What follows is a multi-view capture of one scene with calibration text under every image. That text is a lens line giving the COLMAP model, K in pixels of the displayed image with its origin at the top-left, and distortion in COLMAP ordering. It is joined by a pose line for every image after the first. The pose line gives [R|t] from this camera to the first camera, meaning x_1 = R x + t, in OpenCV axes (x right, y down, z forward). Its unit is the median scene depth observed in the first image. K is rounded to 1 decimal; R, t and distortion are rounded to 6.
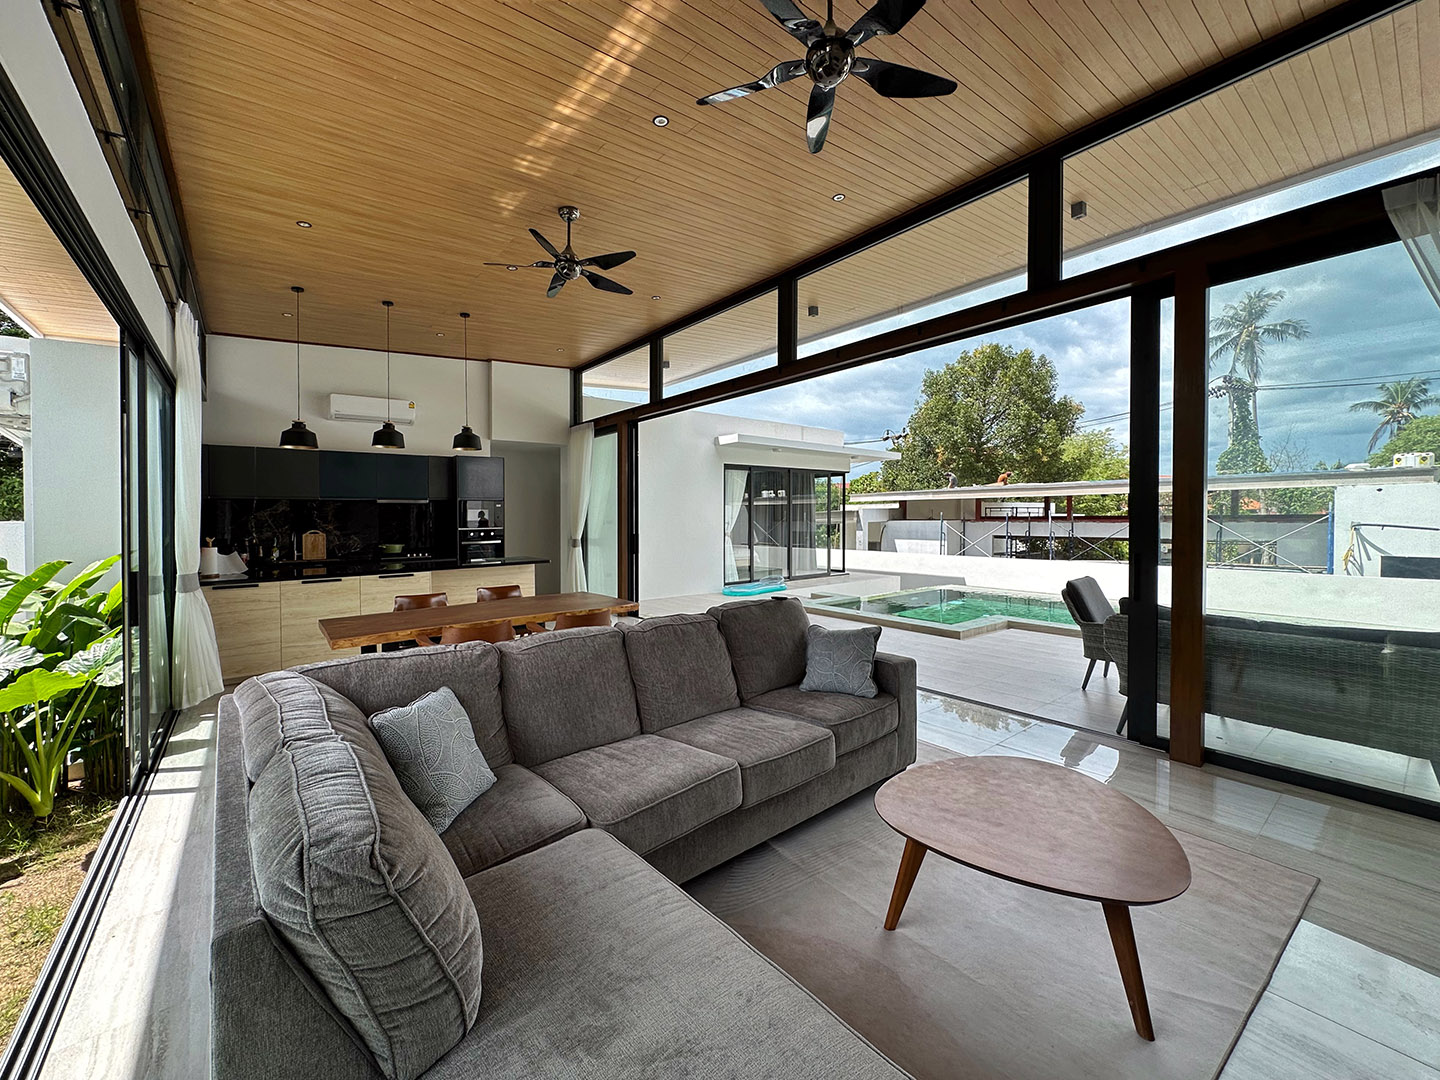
lens RADIAL K [[594.0, 0, 735.5], [0, 594.0, 519.6], [0, 0, 1]] dist [0.000217, 0.000067]
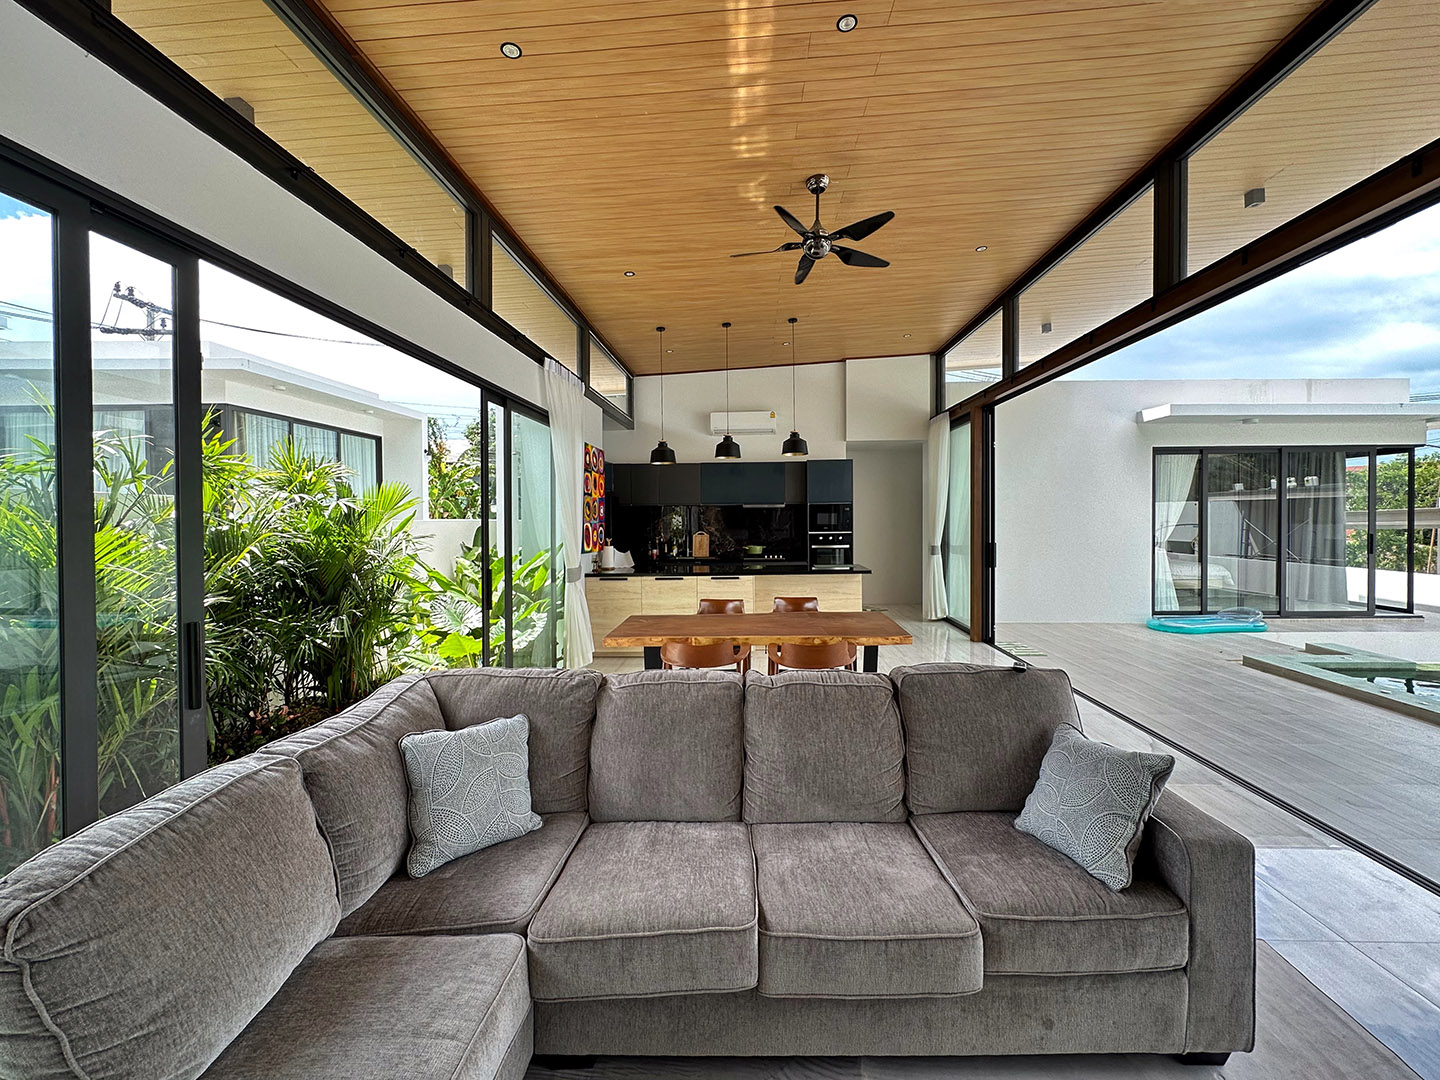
lens RADIAL K [[613.1, 0, 722.9], [0, 613.1, 516.4], [0, 0, 1]] dist [-0.001173, 0.000089]
pose [[0.746749, 0.003091, -0.665099, 0.158481], [-0.002027, 0.999995, 0.002371, -0.018521], [0.665103, -0.000422, 0.746752, 0.167270]]
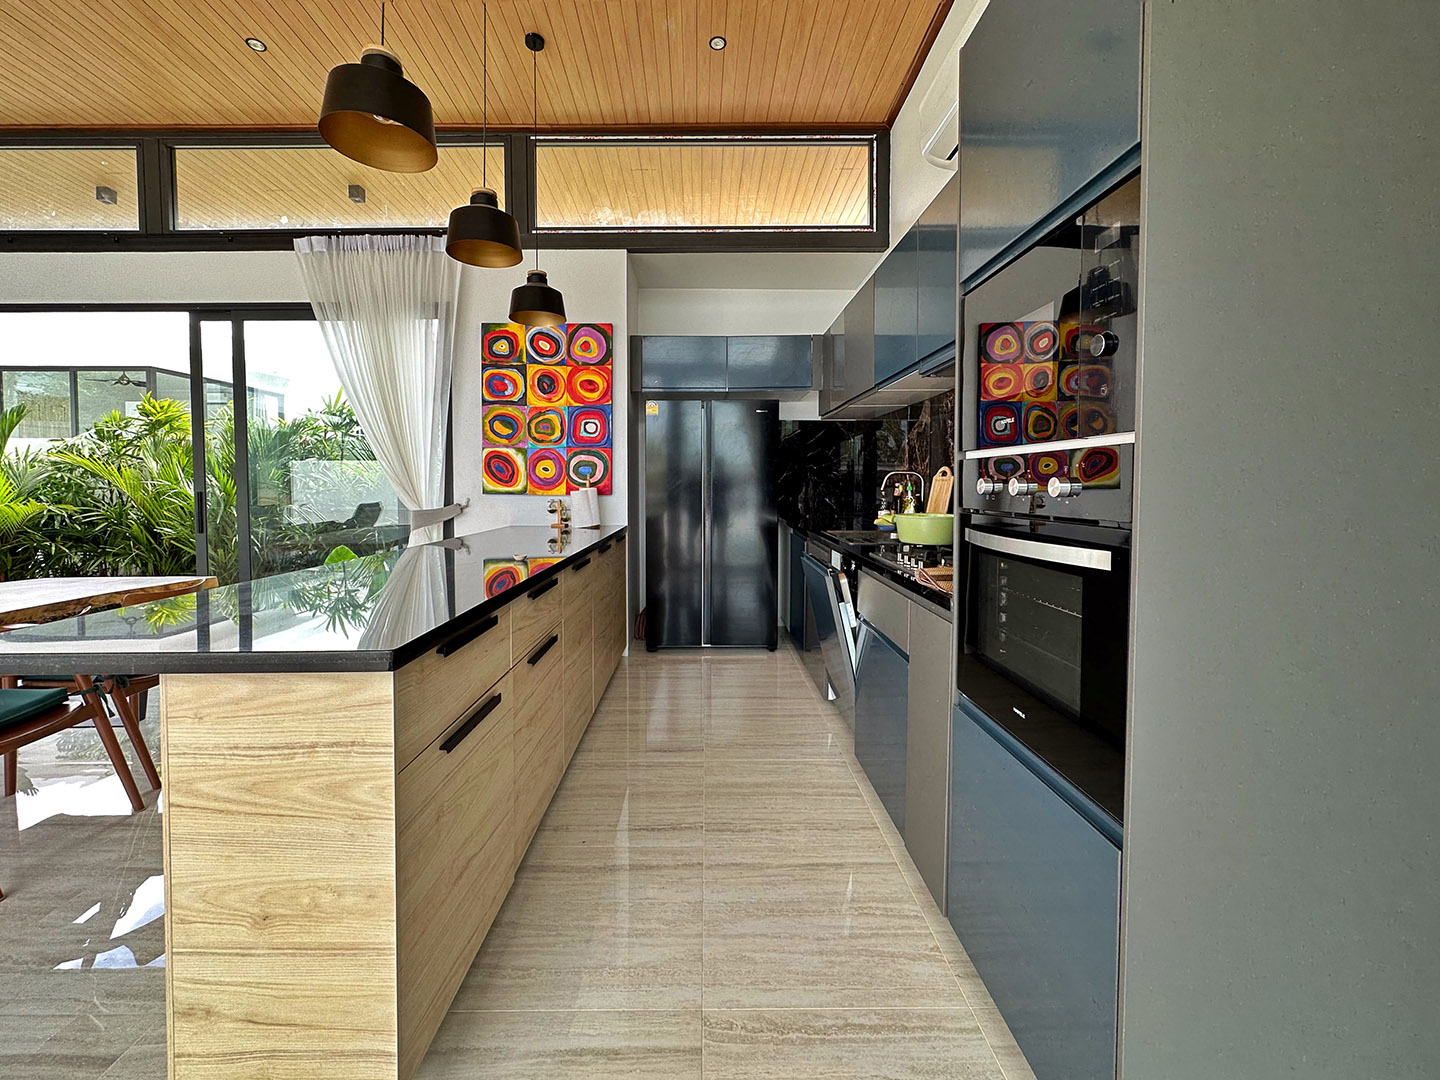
lens RADIAL K [[614.2, 0, 744.1], [0, 614.2, 504.8], [0, 0, 1]] dist [-0.000143, 0.000483]
pose [[-0.619383, 0.030692, -0.784489, -0.370236], [0.002583, 0.999310, 0.037058, 0.037167], [0.785085, 0.020927, -0.619034, 1.494665]]
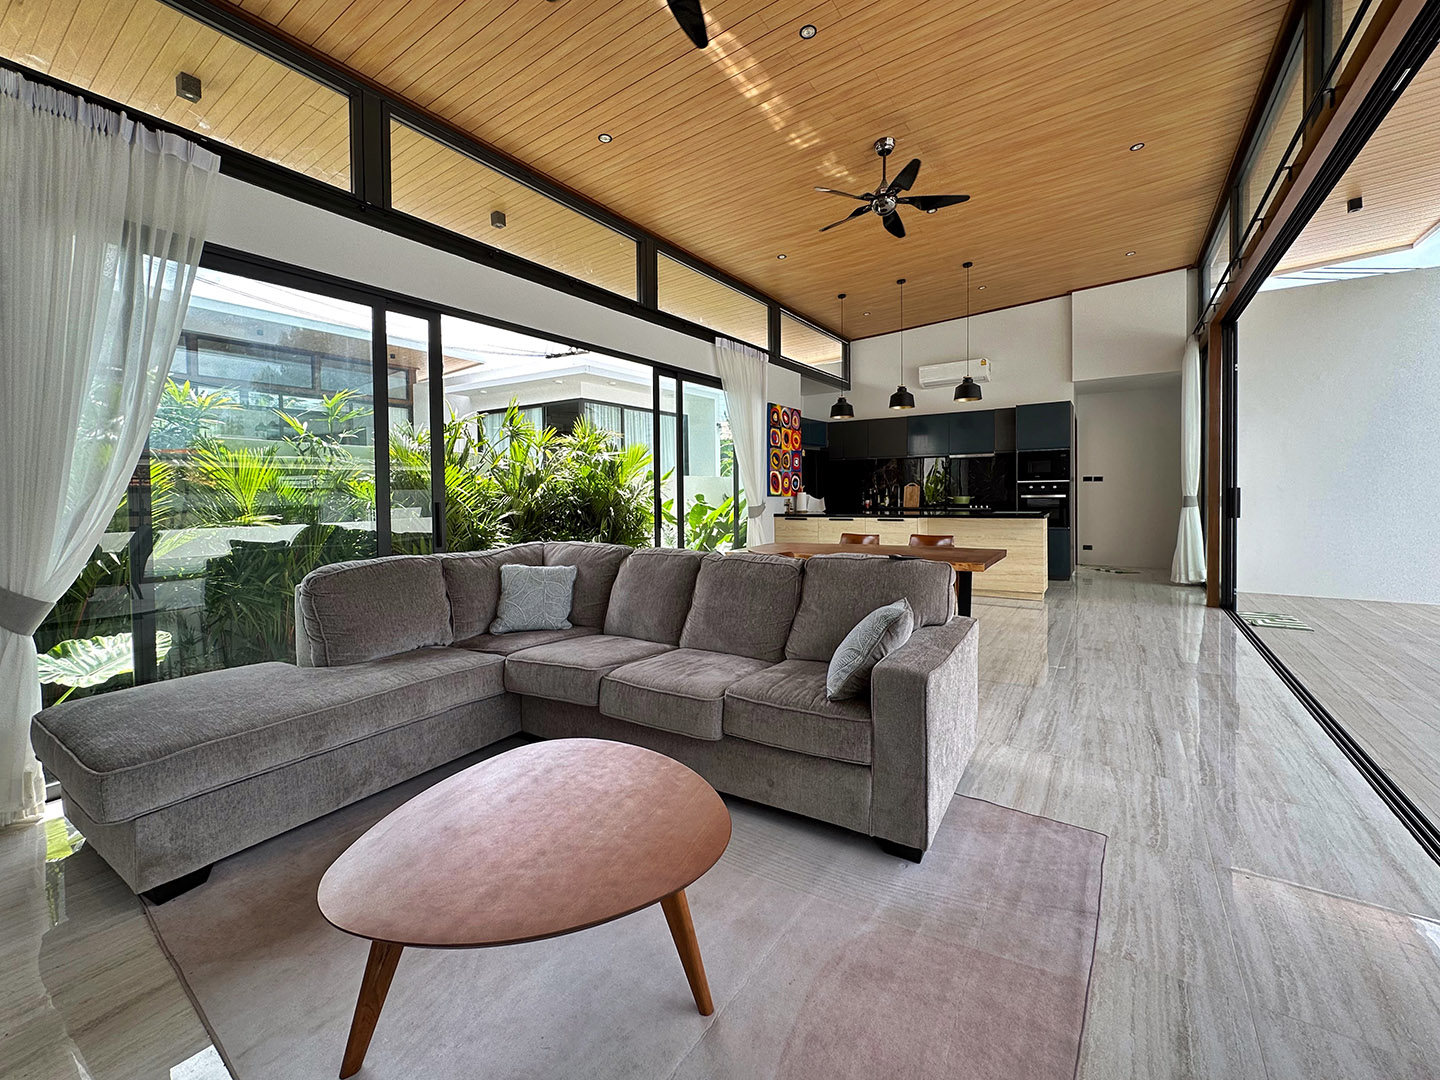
lens RADIAL K [[586.8, 0, 697.9], [0, 586.8, 491.6], [0, 0, 1]] dist [-0.001017, -0.000048]
pose [[0.281782, 0.012059, -0.959403, 0.401770], [0.004018, 0.999897, 0.013748, 0.022418], [0.959470, -0.007728, 0.281705, 0.316408]]
